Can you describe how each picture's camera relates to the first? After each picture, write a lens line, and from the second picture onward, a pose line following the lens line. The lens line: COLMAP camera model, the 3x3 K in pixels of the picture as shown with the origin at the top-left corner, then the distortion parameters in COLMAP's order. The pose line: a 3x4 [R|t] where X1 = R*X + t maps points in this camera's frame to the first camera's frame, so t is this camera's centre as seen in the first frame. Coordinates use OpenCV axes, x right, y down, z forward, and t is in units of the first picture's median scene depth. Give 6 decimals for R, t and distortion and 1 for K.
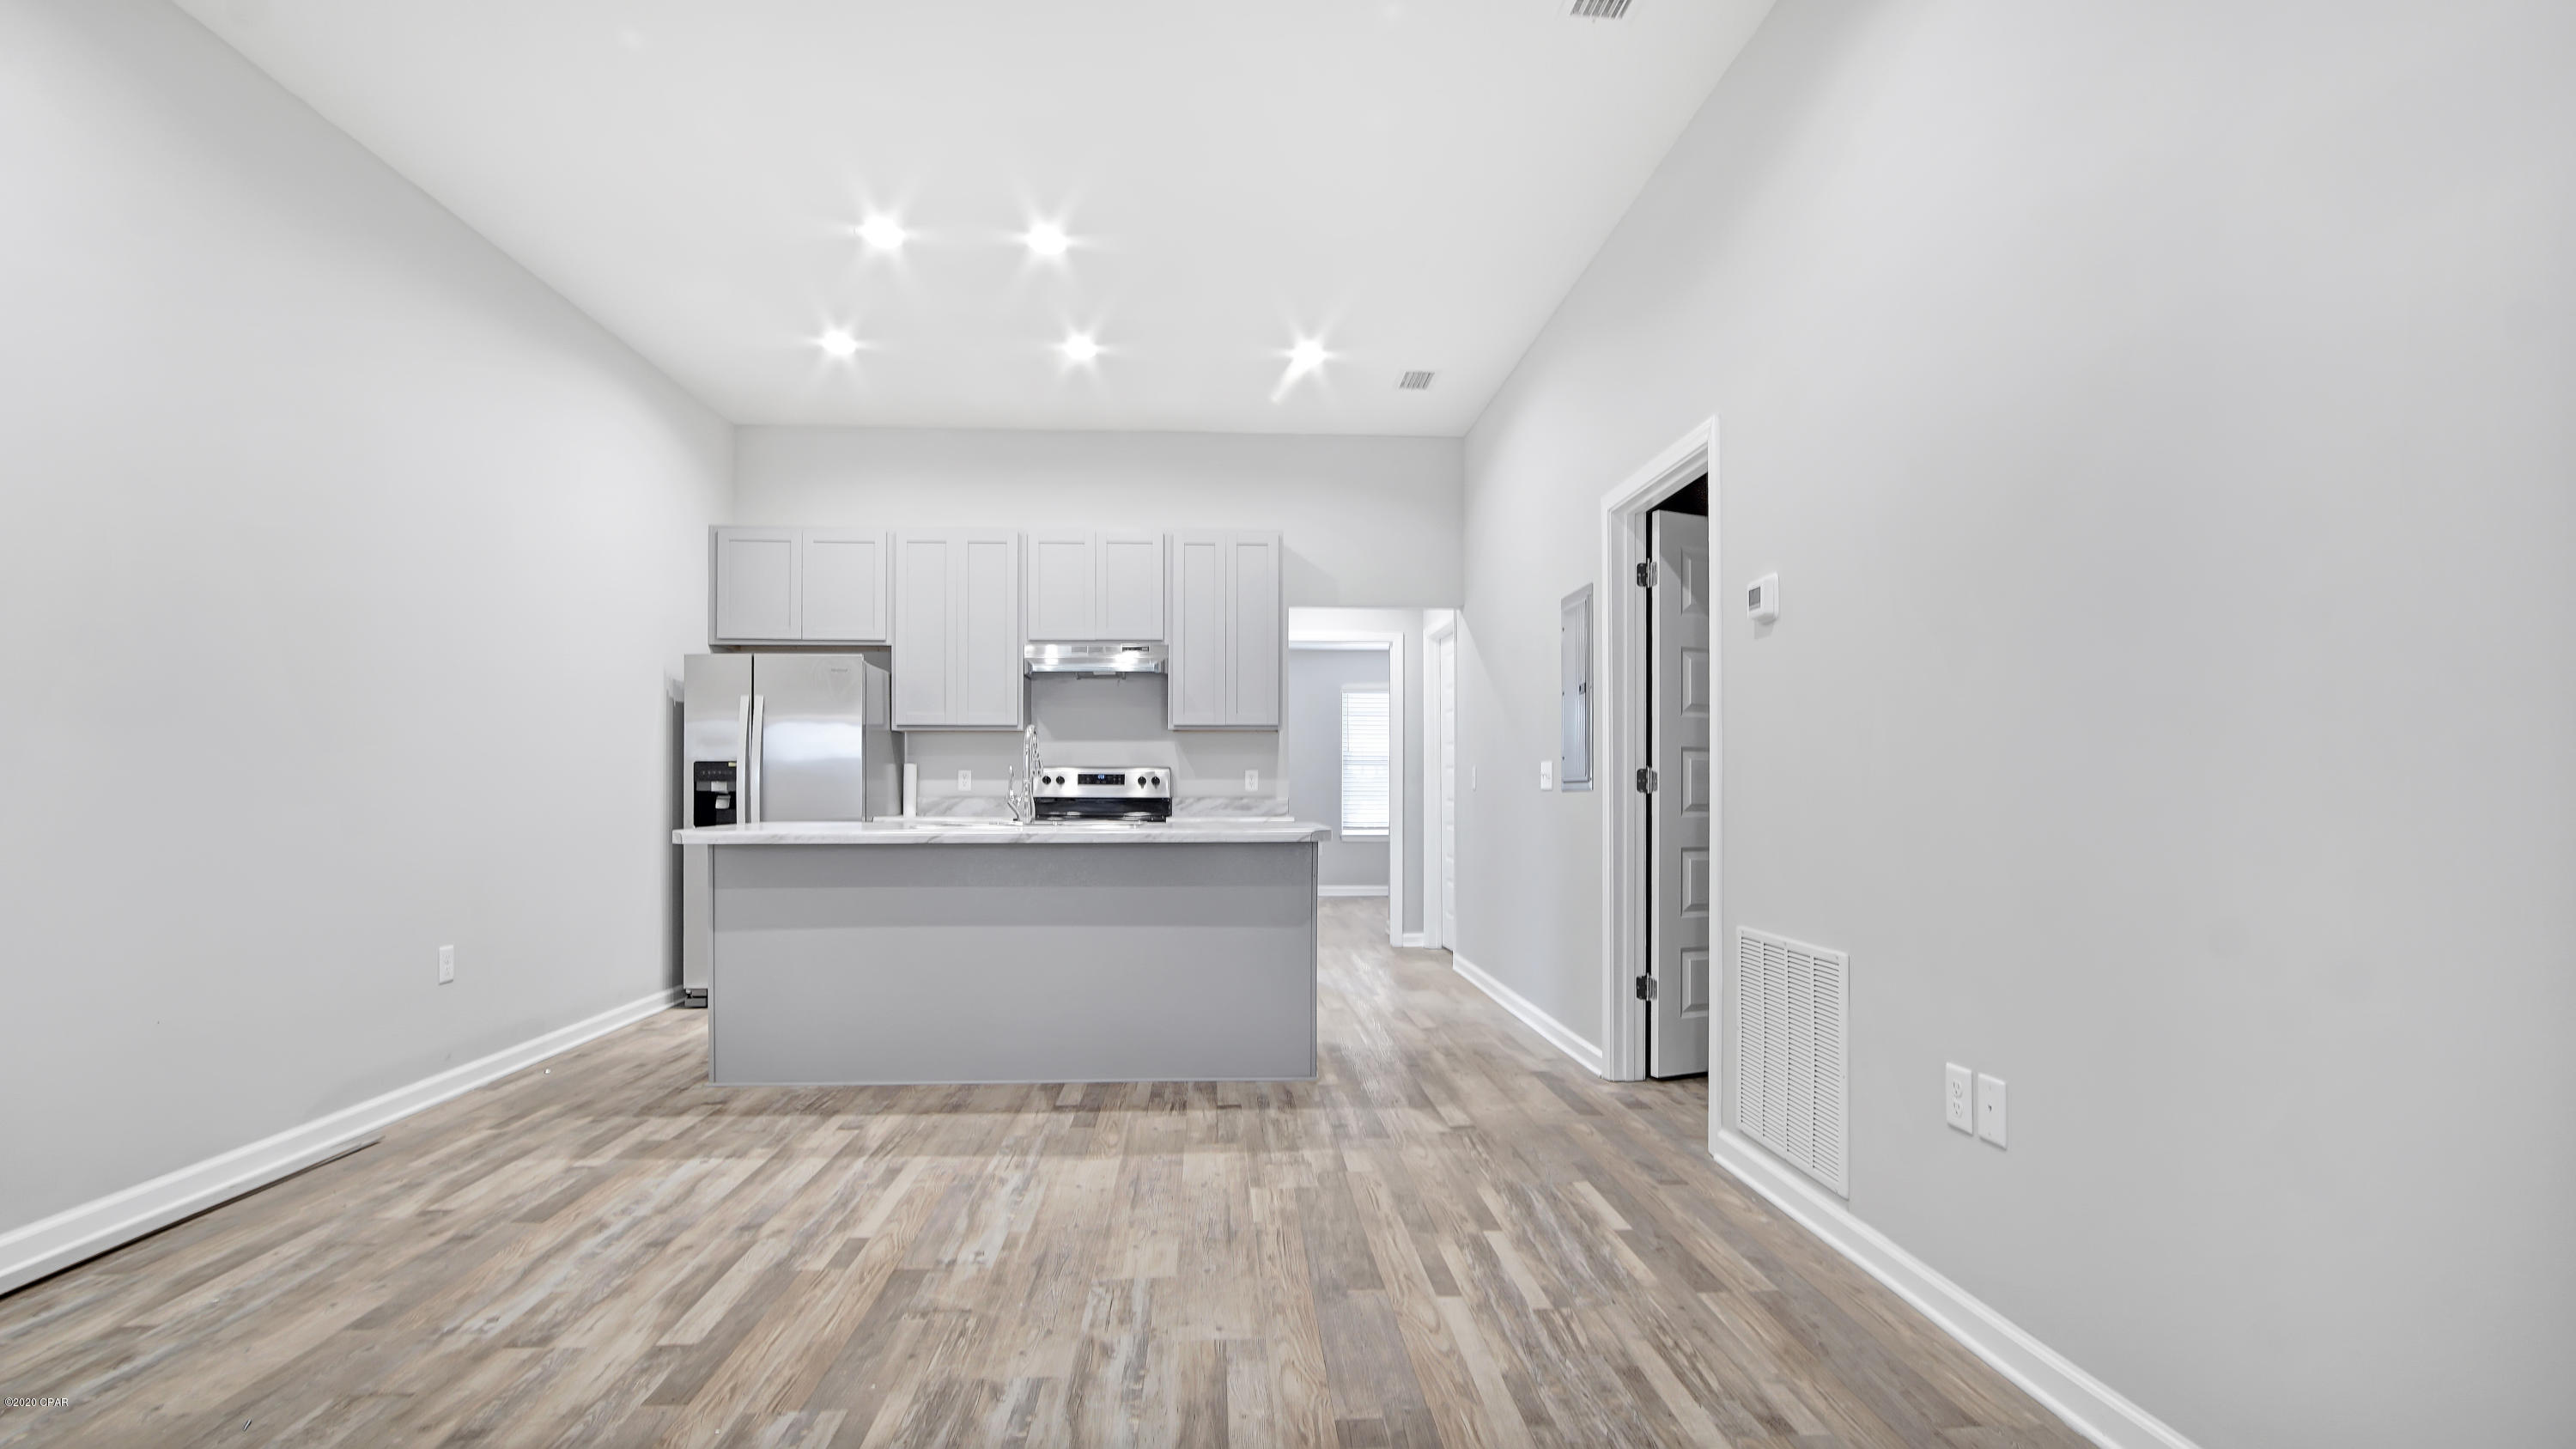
lens RADIAL K [[1161.6, 0, 1289.2], [0, 1161.6, 757.0], [0, 0, 1]] dist [-0.002031, 0.000329]
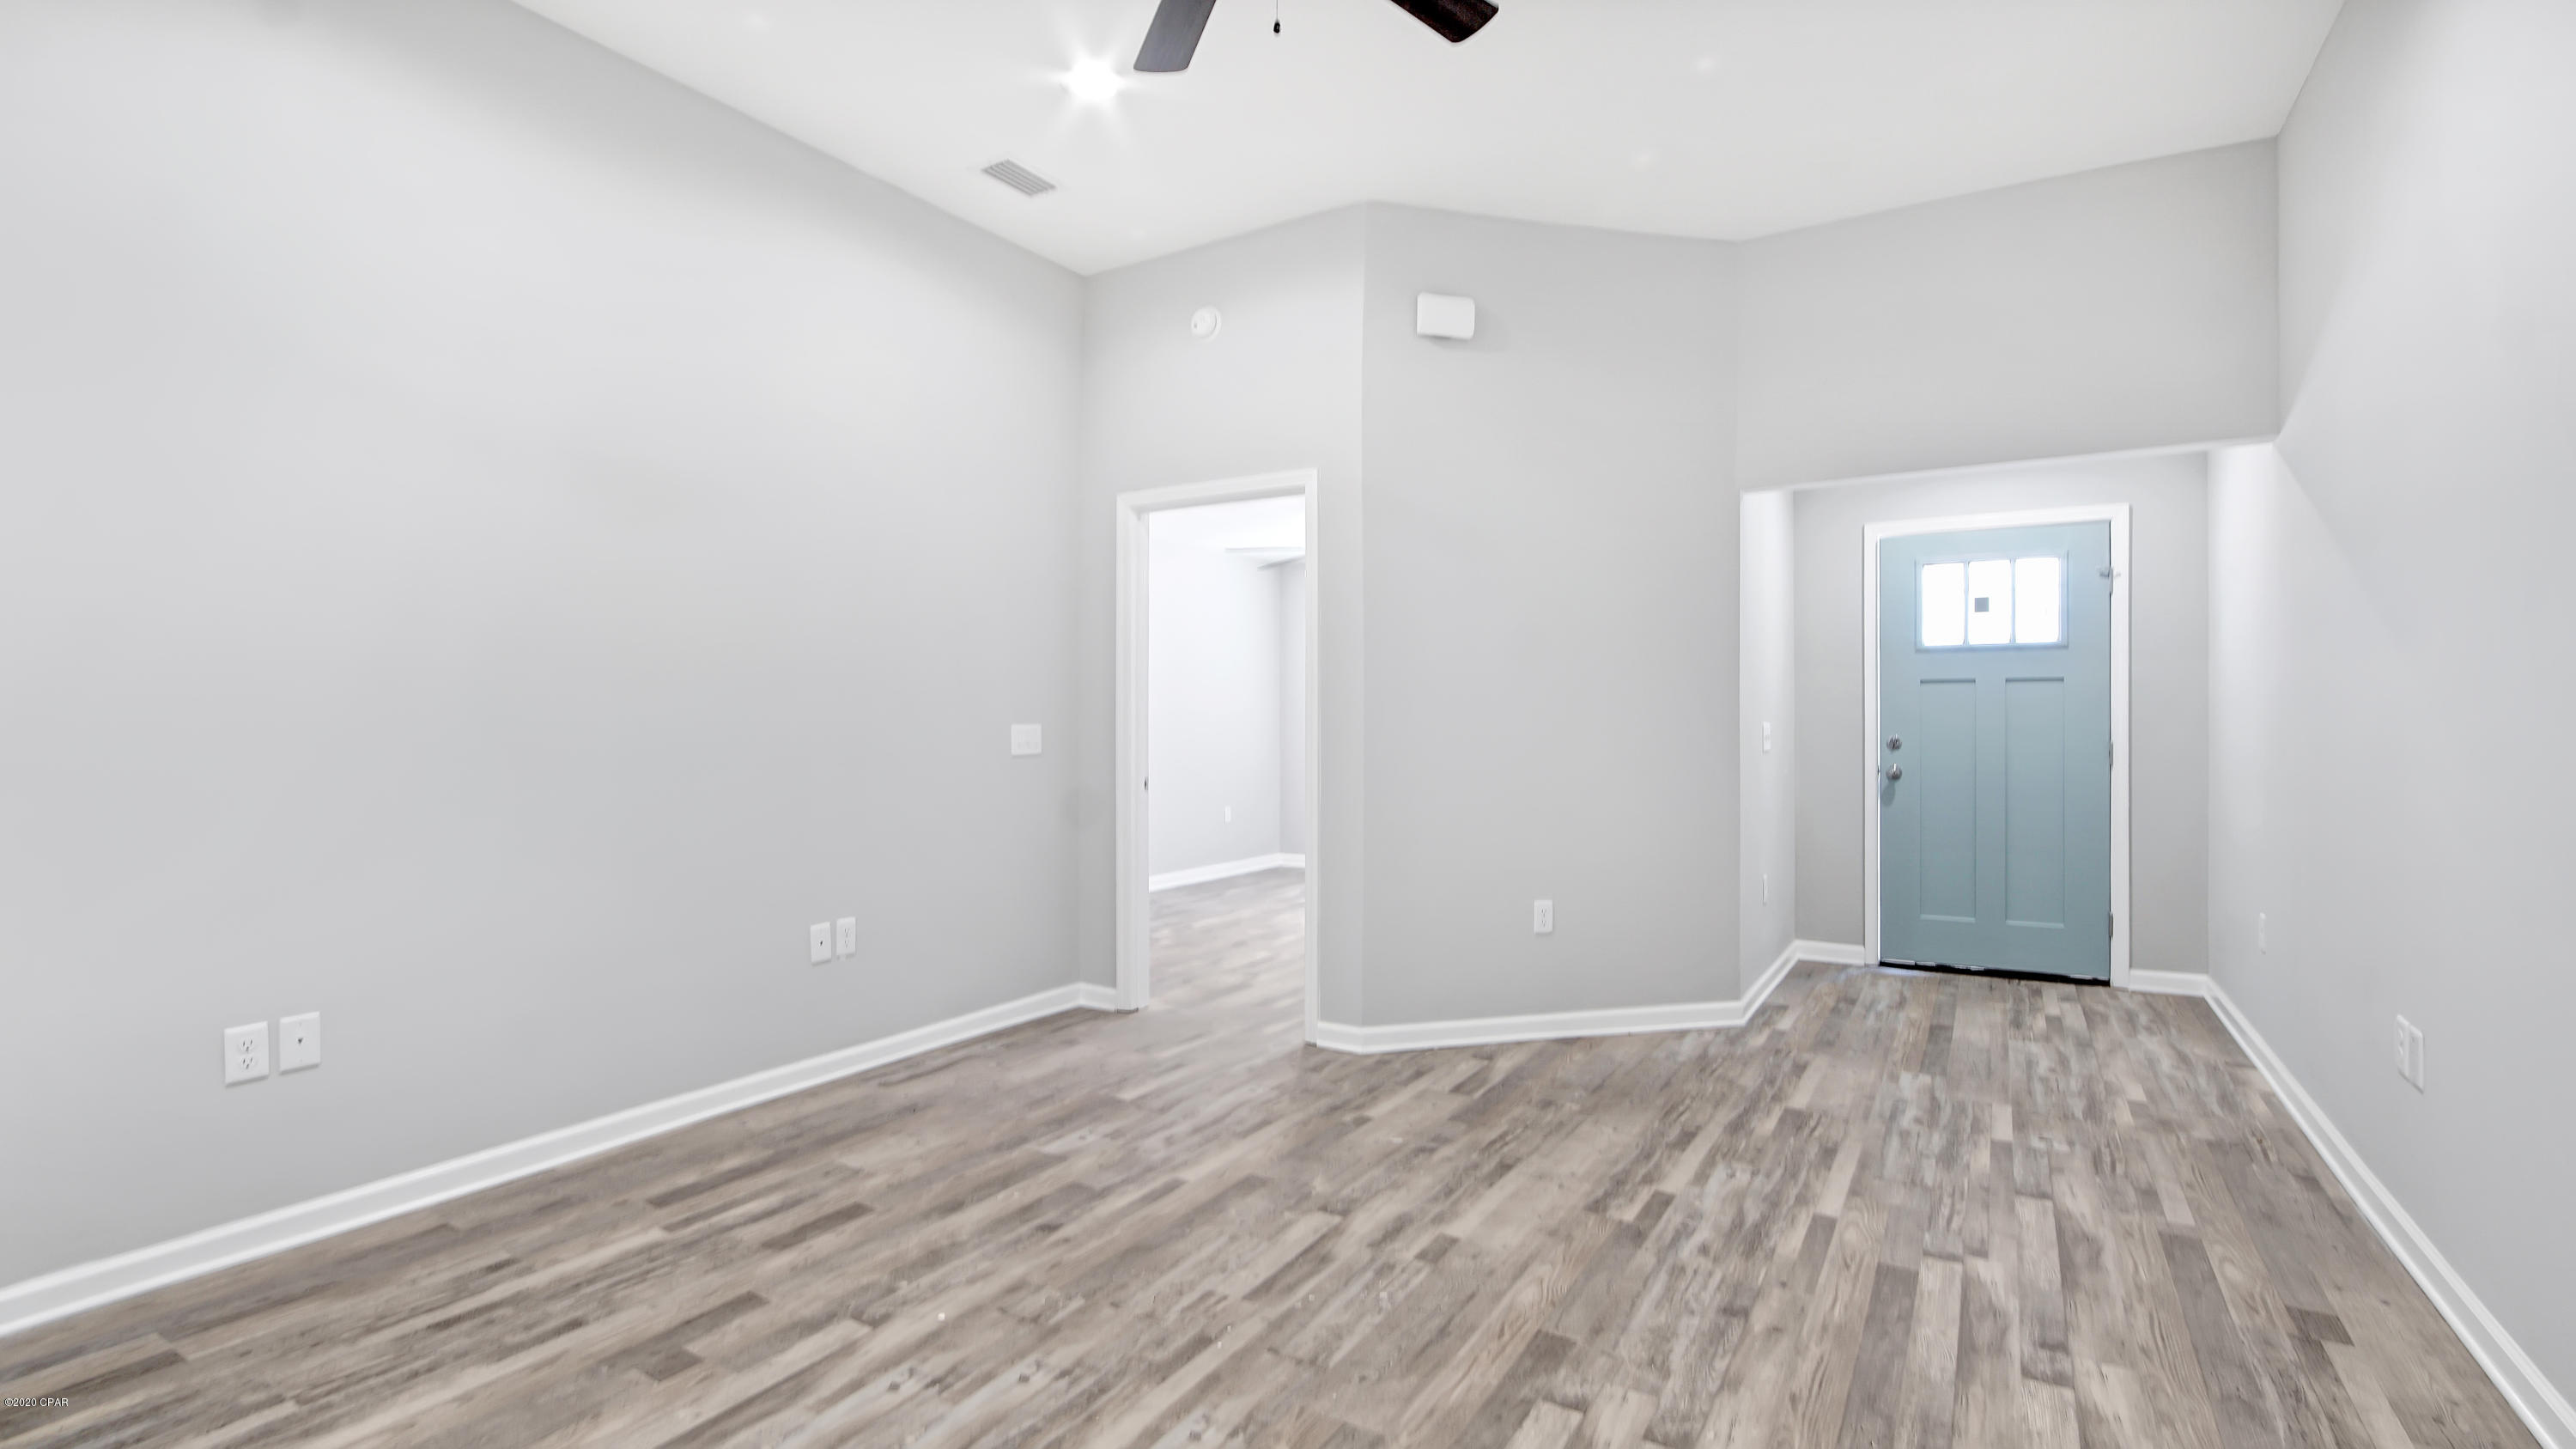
lens RADIAL K [[1161.6, 0, 1289.2], [0, 1161.6, 757.0], [0, 0, 1]] dist [-0.002031, 0.000329]
pose [[-0.818369, -0.020938, 0.574312, -0.338387], [-0.018774, 0.999777, 0.009698, -0.010355], [-0.574387, -0.002846, -0.818579, 0.499876]]
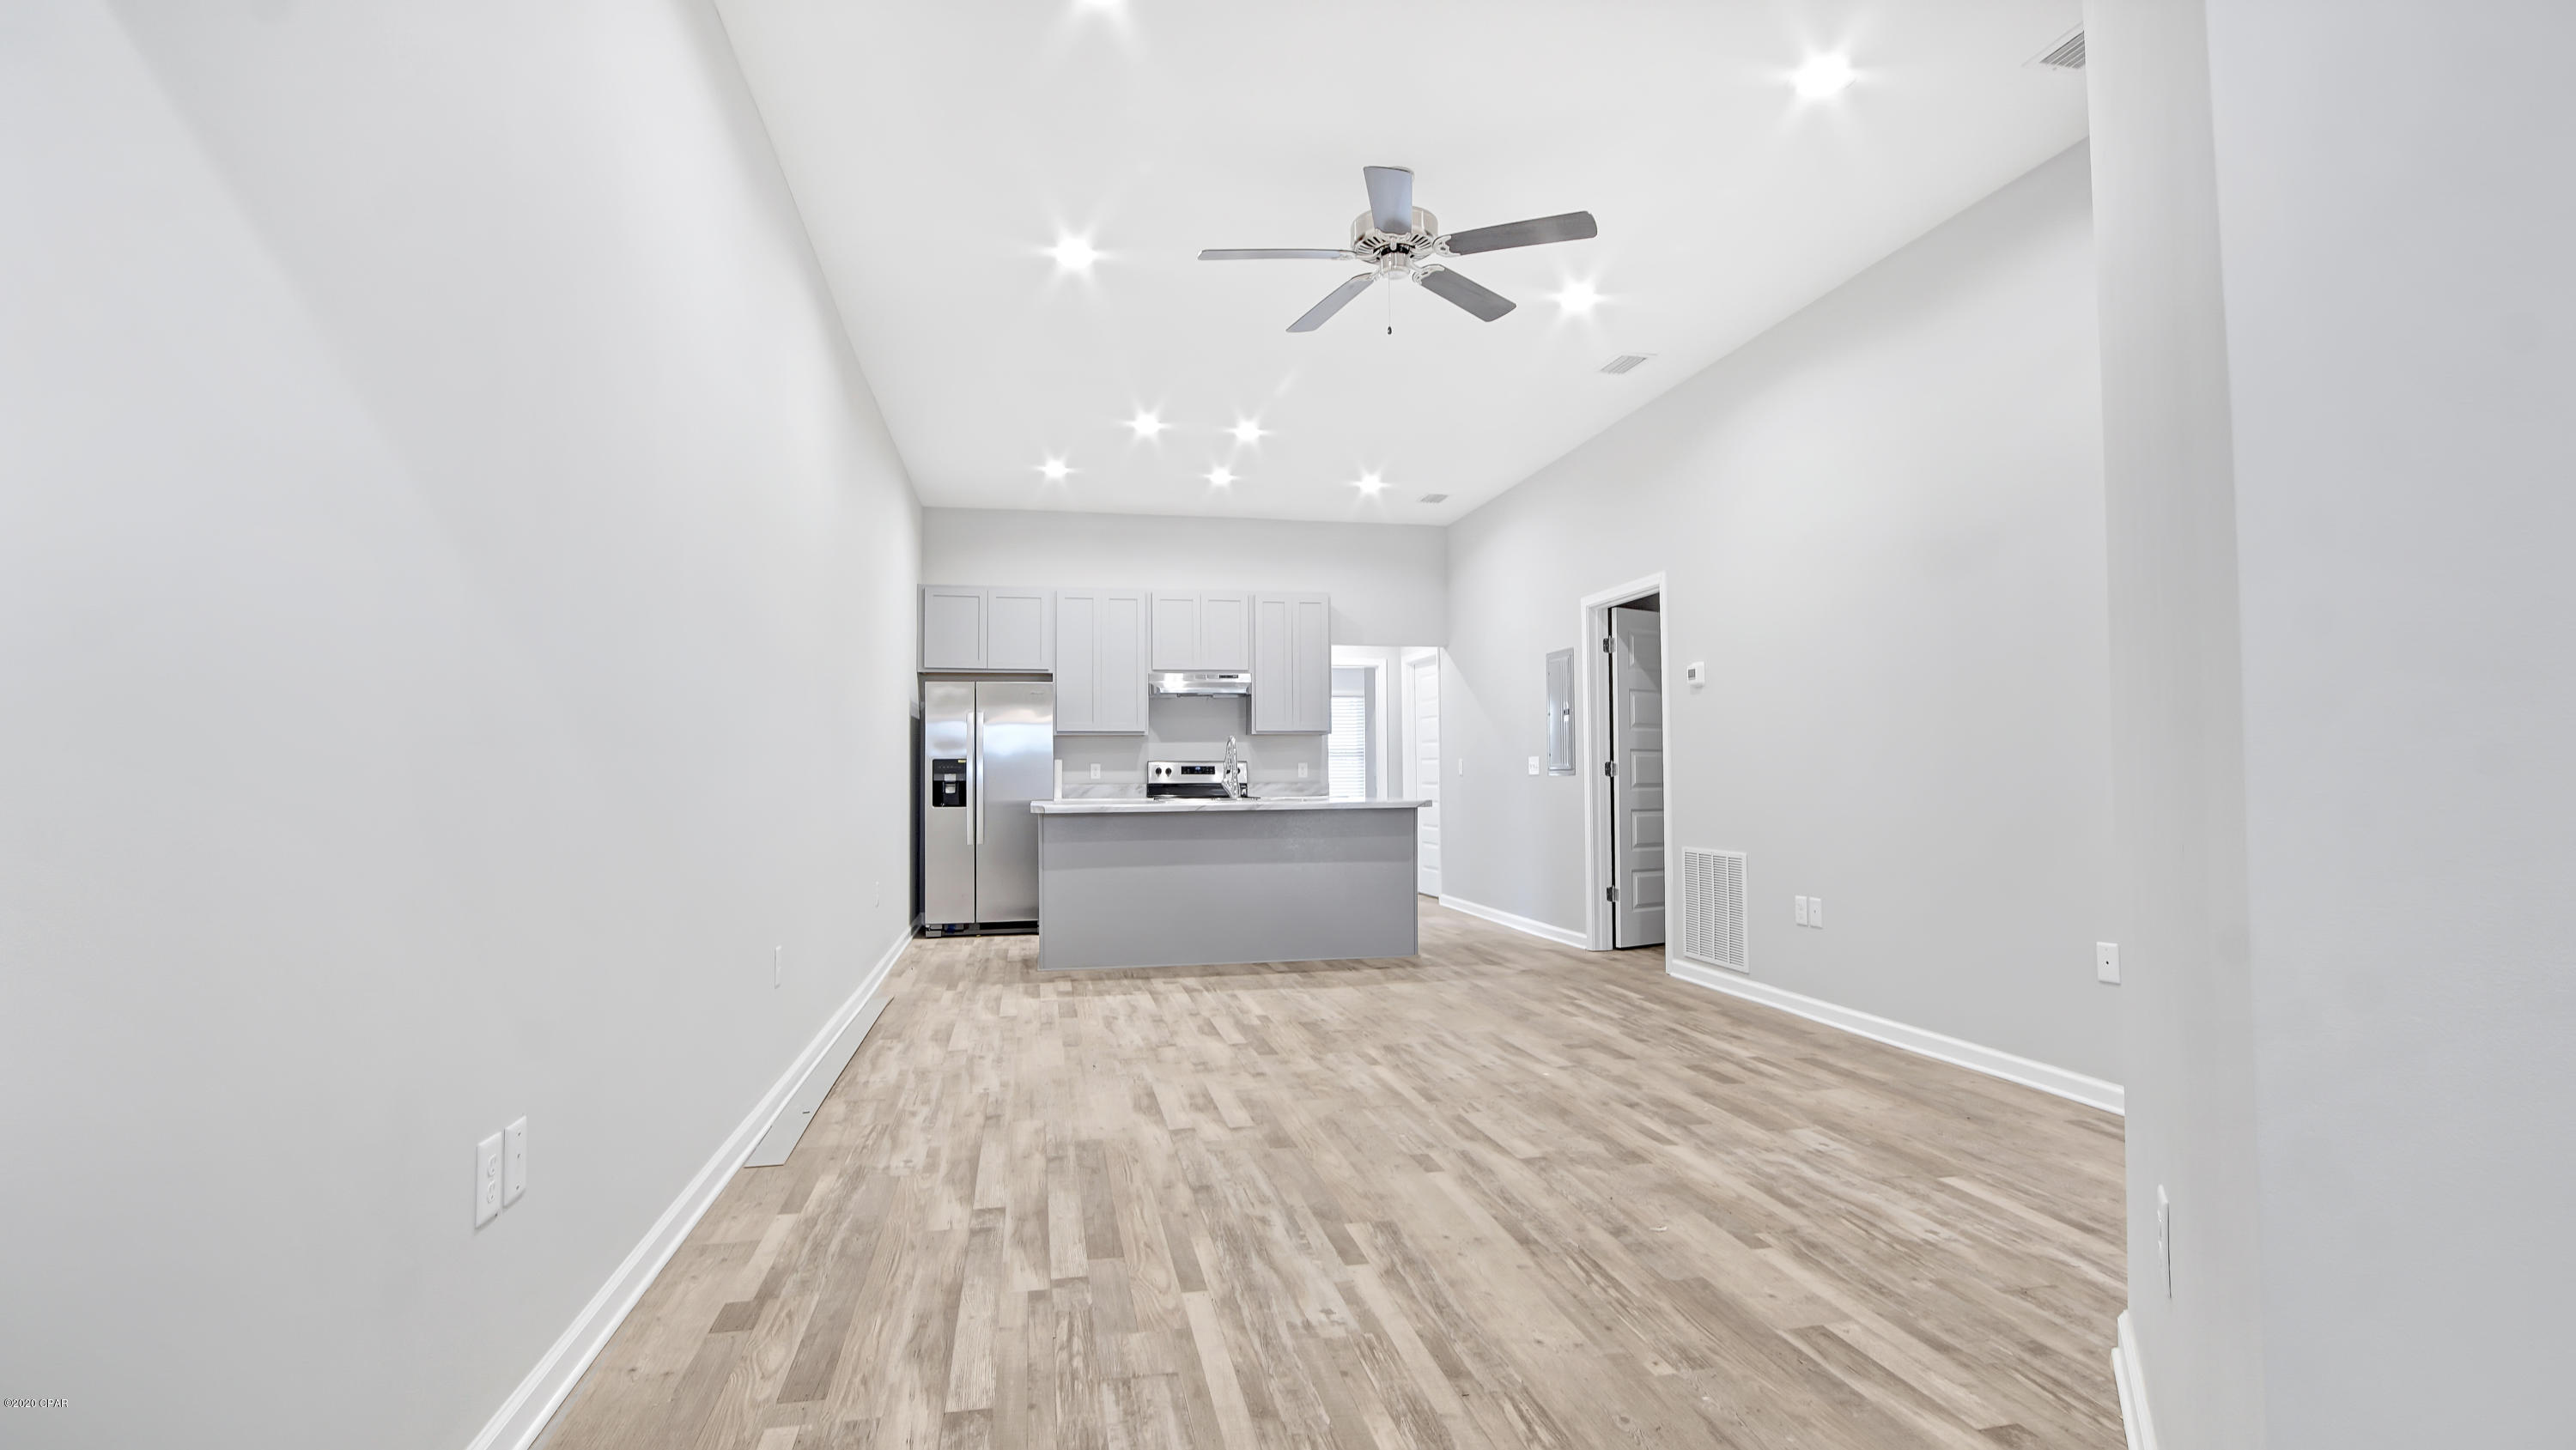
lens RADIAL K [[1176.9, 0, 1285.7], [0, 1176.9, 705.0], [0, 0, 1]] dist [-0.016235, -0.000063]
pose [[0.989259, 0.001109, 0.146167, -0.278796], [0.003568, 0.999490, -0.031732, -0.013990], [-0.146128, 0.031912, 0.988751, -0.418445]]
